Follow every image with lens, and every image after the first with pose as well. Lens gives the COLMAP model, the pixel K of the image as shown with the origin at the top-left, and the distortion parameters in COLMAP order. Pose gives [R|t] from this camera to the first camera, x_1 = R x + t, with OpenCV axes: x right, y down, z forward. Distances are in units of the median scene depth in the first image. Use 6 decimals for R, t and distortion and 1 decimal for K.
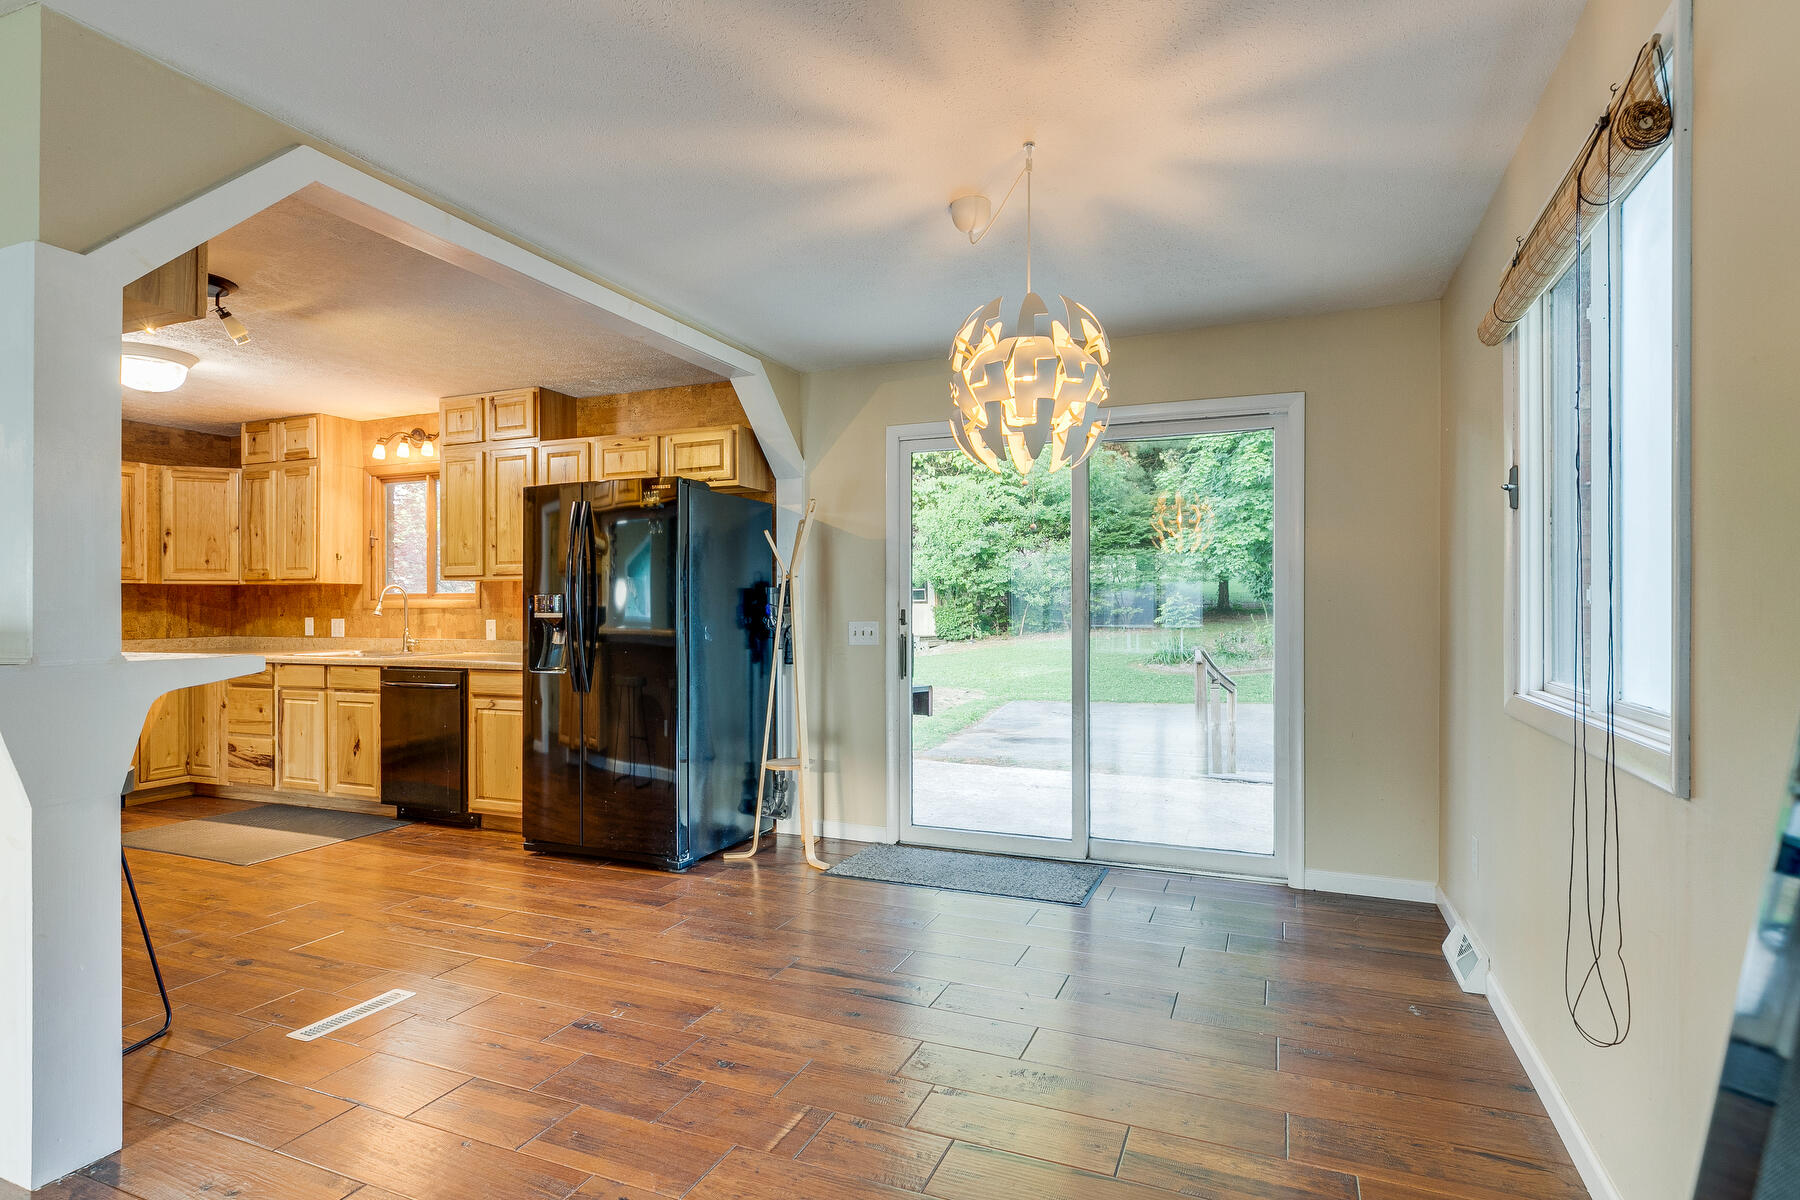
lens RADIAL K [[918.5, 0, 905.0], [0, 918.5, 611.9], [0, 0, 1]] dist [0.002709, -0.001666]
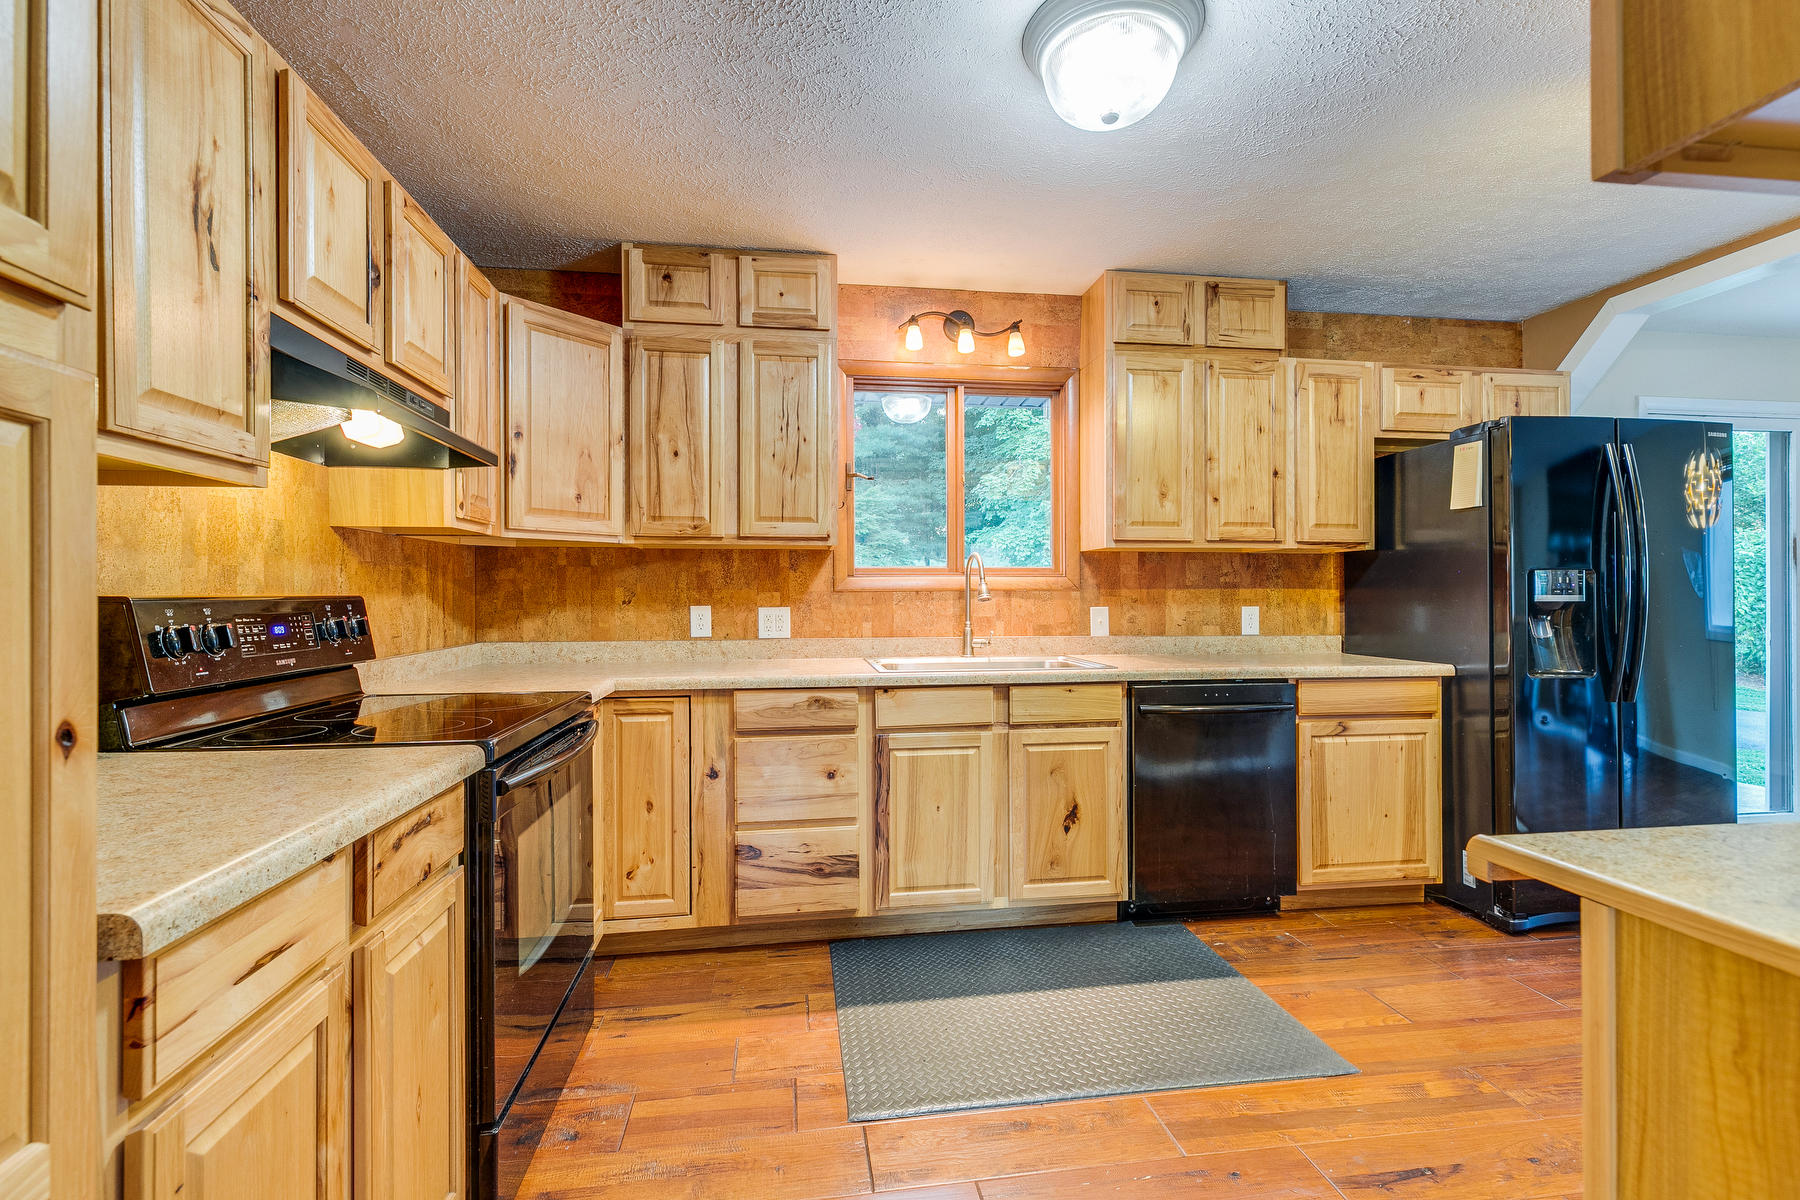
lens RADIAL K [[810.1, 0, 905.0], [0, 810.1, 601.7], [0, 0, 1]] dist [0.009201, -0.001483]
pose [[0.858920, -0.003396, 0.512099, -0.916487], [0.003293, 0.999994, 0.001109, 0.003559], [-0.512100, 0.000734, 0.858926, 0.569241]]
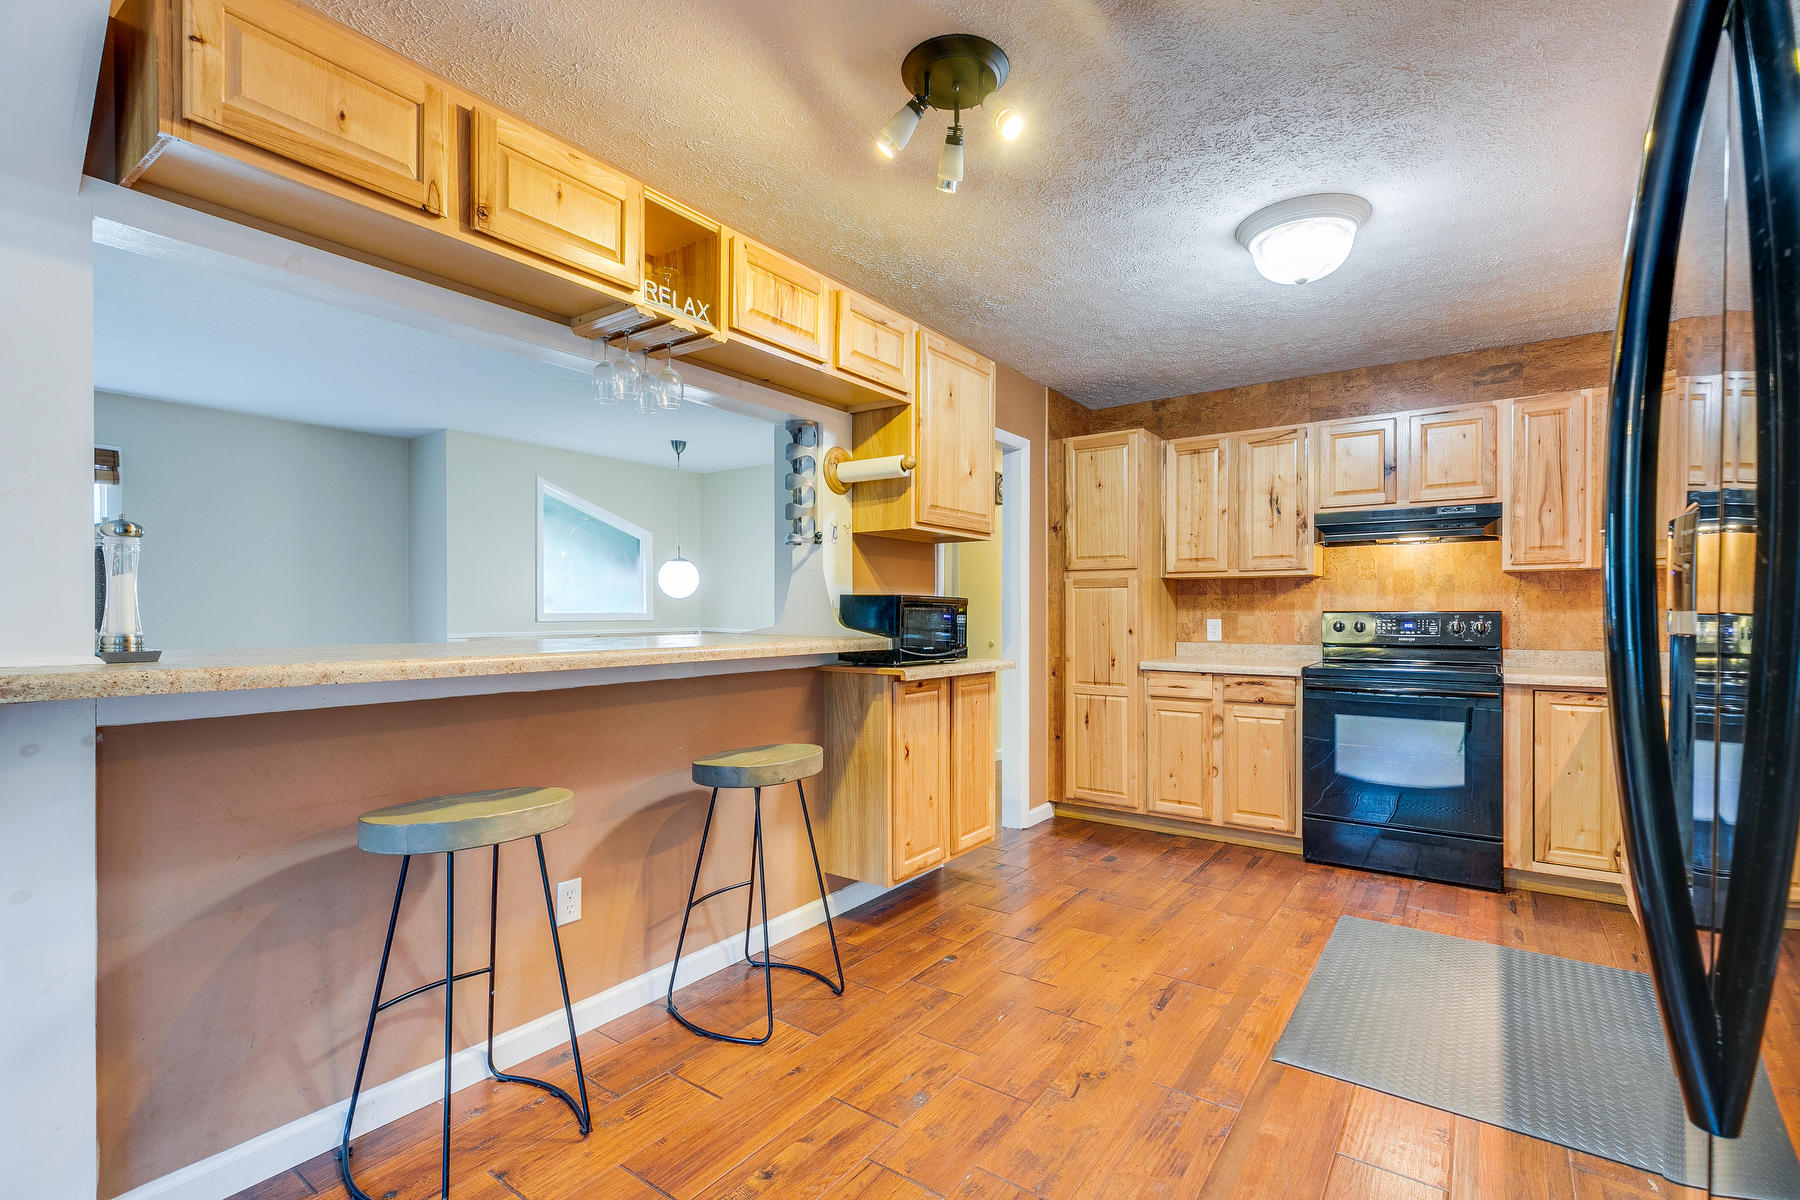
lens RADIAL K [[810.1, 0, 905.1], [0, 810.1, 622.1], [0, 0, 1]] dist [0.009201, -0.001483]
pose [[-0.227233, 0.015982, -0.973709, -0.144175], [-0.004686, 0.999836, 0.017504, 0.000416], [0.973829, 0.008540, -0.227120, 0.693531]]
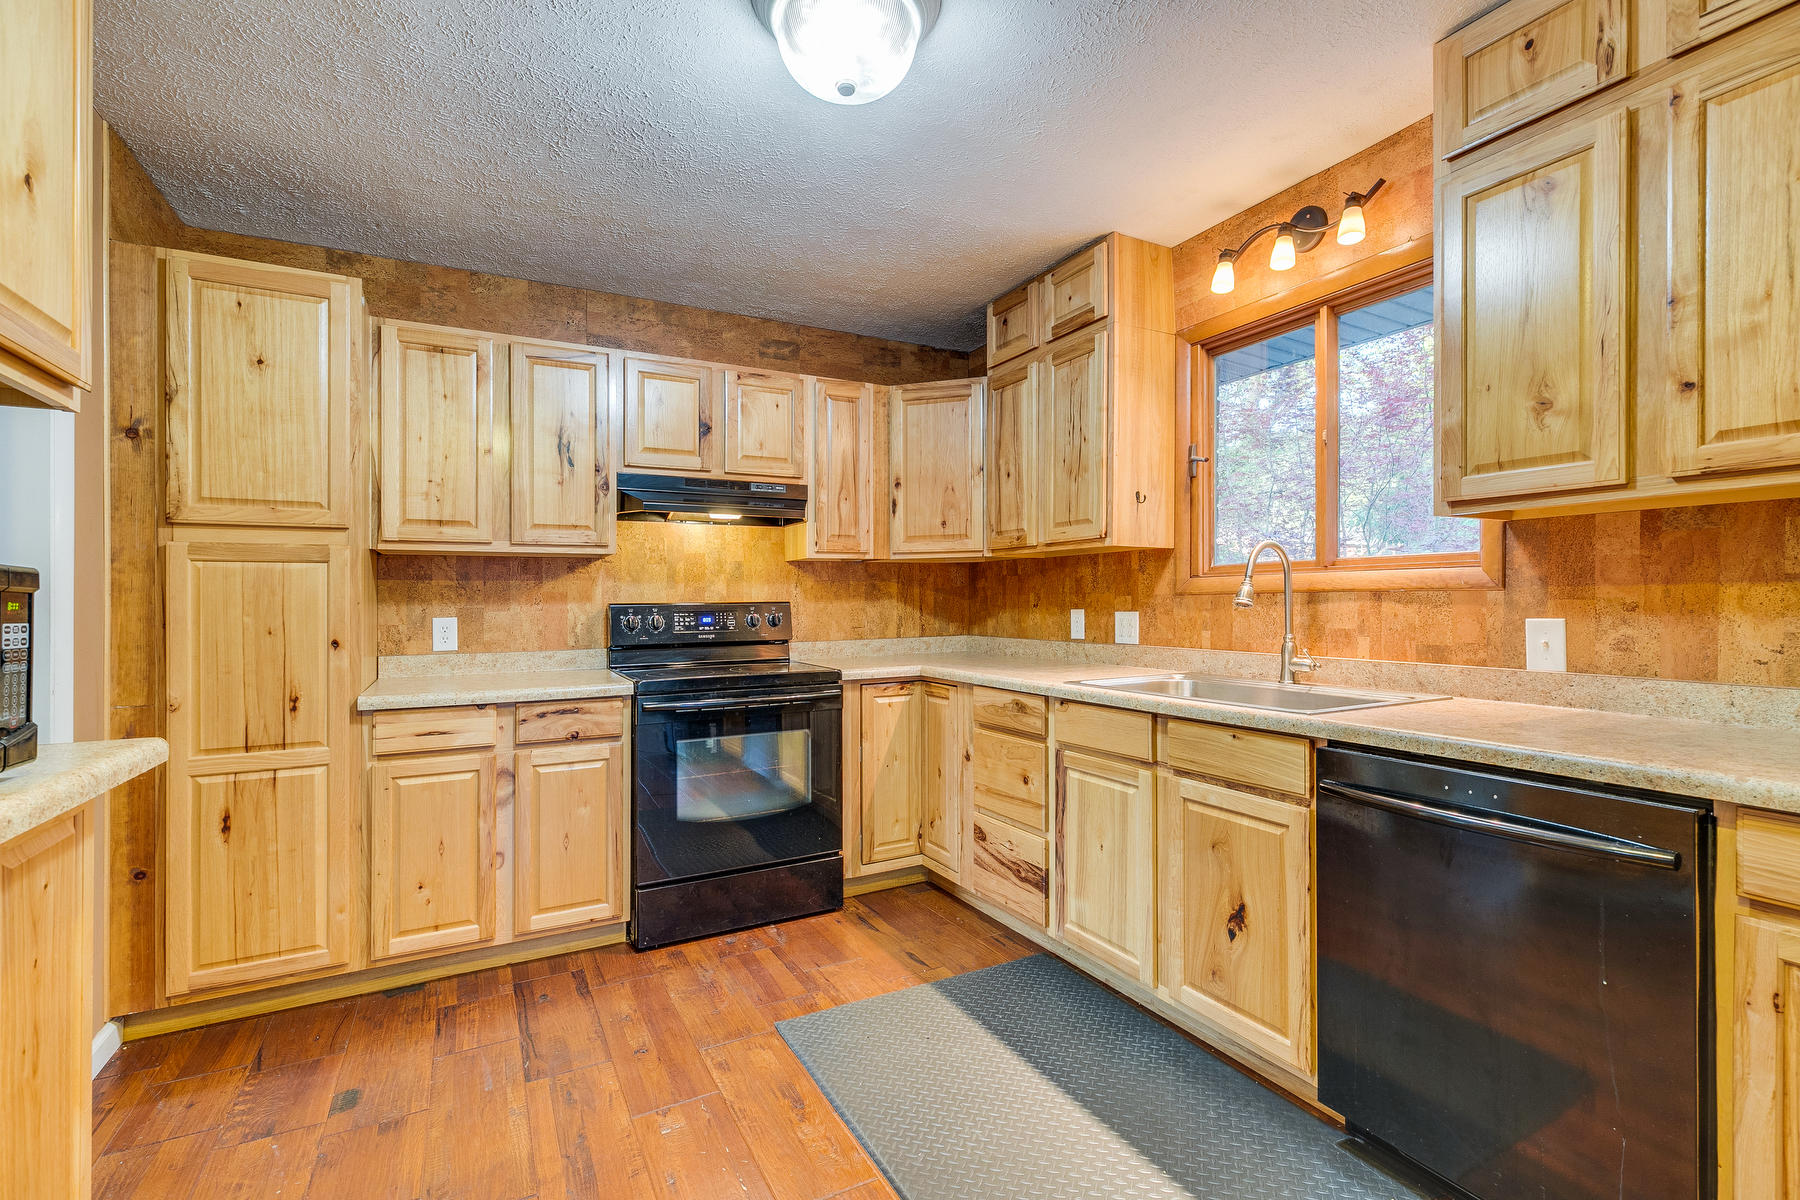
lens RADIAL K [[810.1, 0, 898.4], [0, 810.1, 597.9], [0, 0, 1]] dist [0.009201, -0.001483]
pose [[0.770321, -0.005478, -0.637633, -0.456099], [0.002245, 0.999980, -0.005878, 0.001398], [0.637652, 0.003096, 0.770318, 0.586634]]
